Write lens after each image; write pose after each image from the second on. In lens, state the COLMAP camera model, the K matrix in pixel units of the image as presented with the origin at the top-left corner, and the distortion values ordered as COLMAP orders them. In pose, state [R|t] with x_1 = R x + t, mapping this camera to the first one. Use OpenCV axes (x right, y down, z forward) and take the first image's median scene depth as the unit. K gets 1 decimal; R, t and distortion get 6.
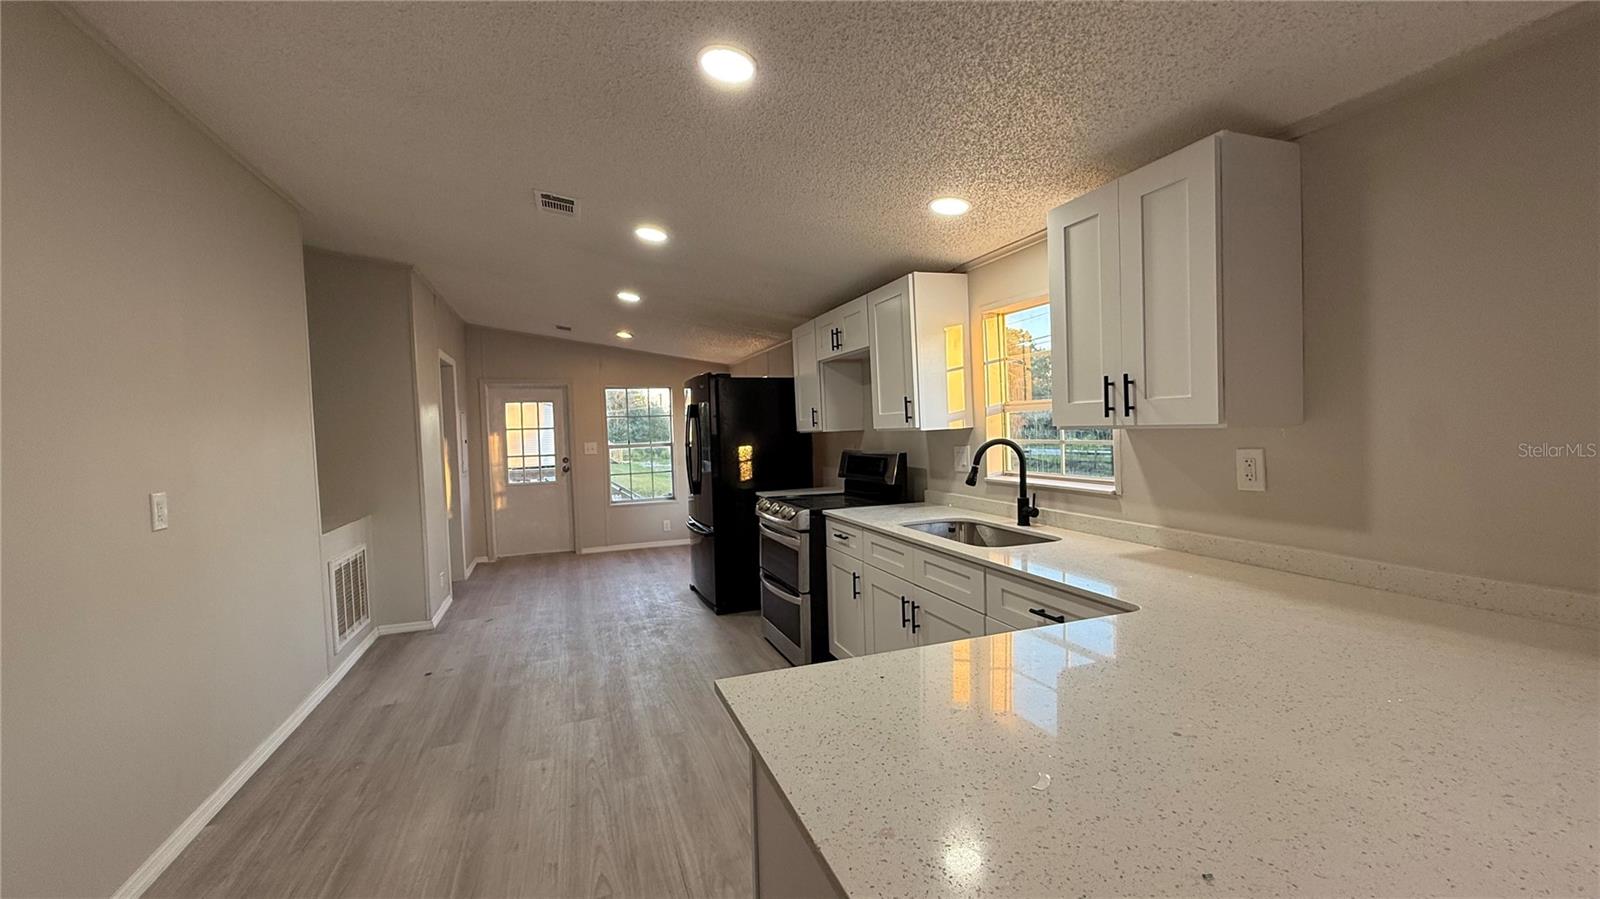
lens RADIAL K [[637.4, 0, 795.9], [0, 637.4, 450.1], [0, 0, 1]] dist [-0.000759, 0.000662]
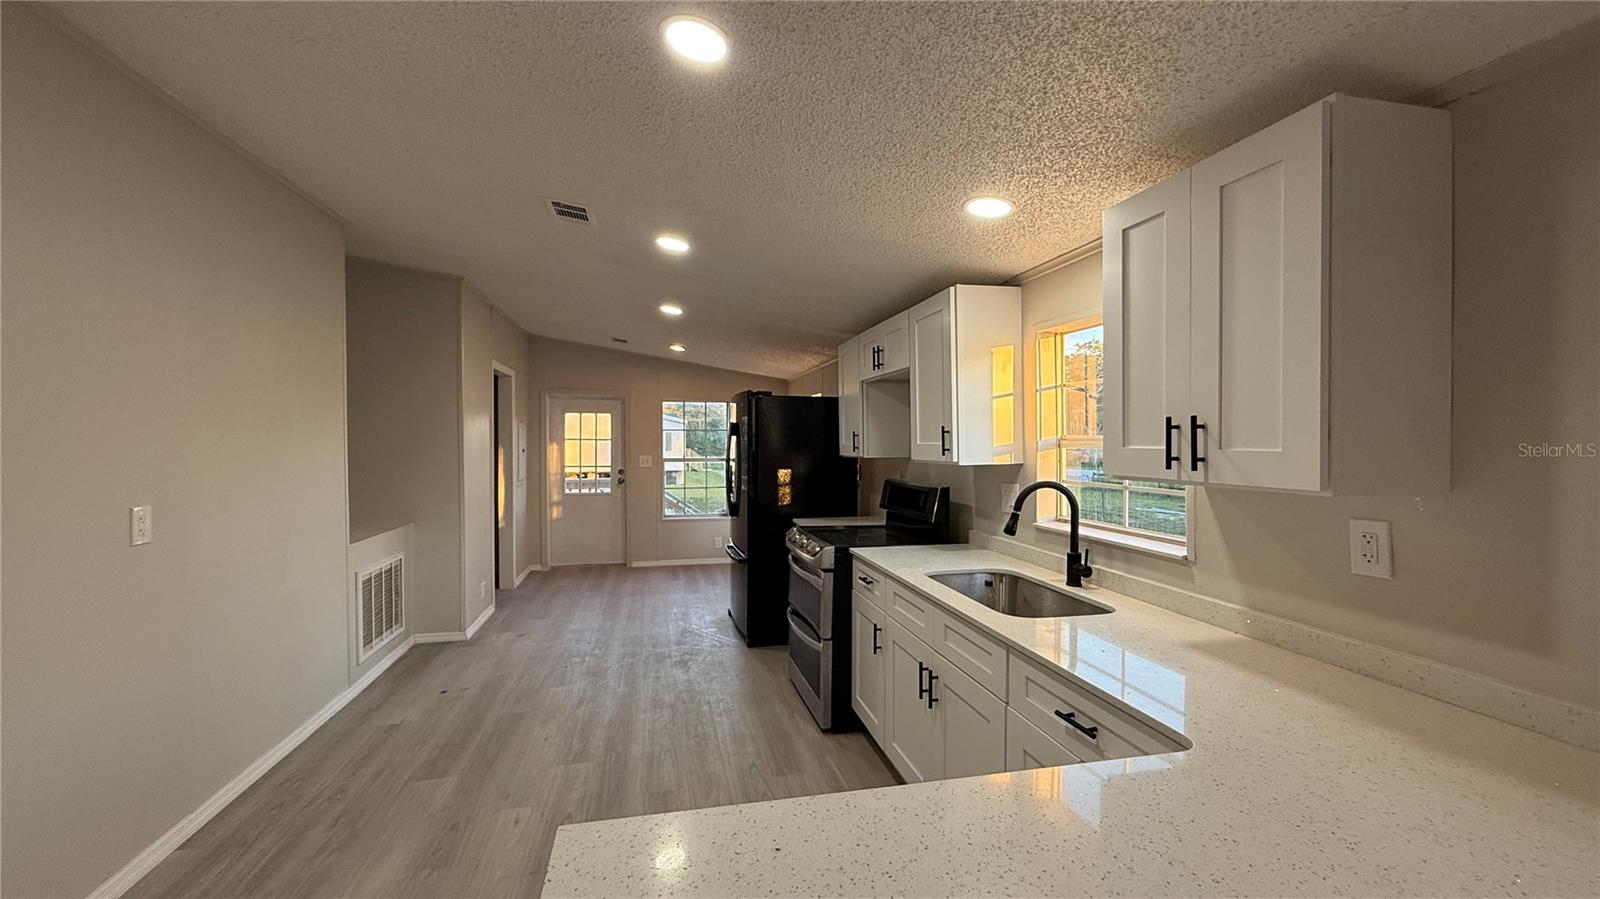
lens RADIAL K [[637.4, 0, 795.9], [0, 637.4, 450.1], [0, 0, 1]] dist [-0.000759, 0.000662]
pose [[0.991174, 0.034925, -0.127885, 0.077158], [-0.037311, 0.999171, -0.016309, -0.026137], [0.127209, 0.020937, 0.991655, 0.095565]]
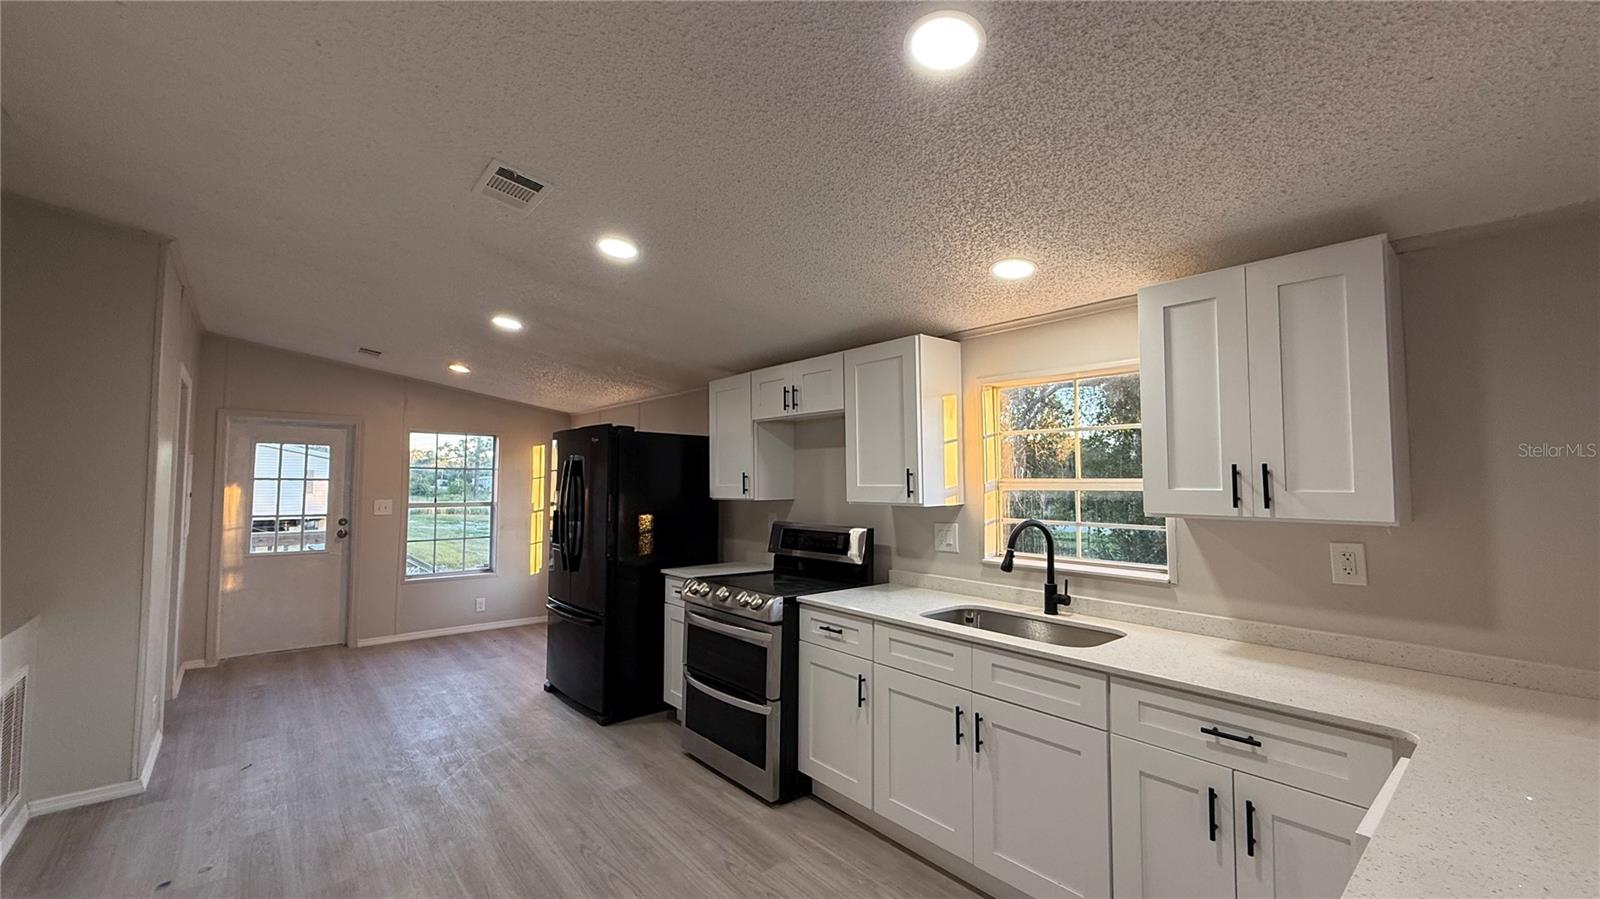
lens RADIAL K [[637.4, 0, 795.9], [0, 637.4, 450.1], [0, 0, 1]] dist [-0.000759, 0.000662]
pose [[0.935731, 0.053541, 0.348627, -0.263992], [-0.021424, 0.995214, -0.095340, -0.018760], [-0.352063, 0.081744, 0.932400, 0.196241]]
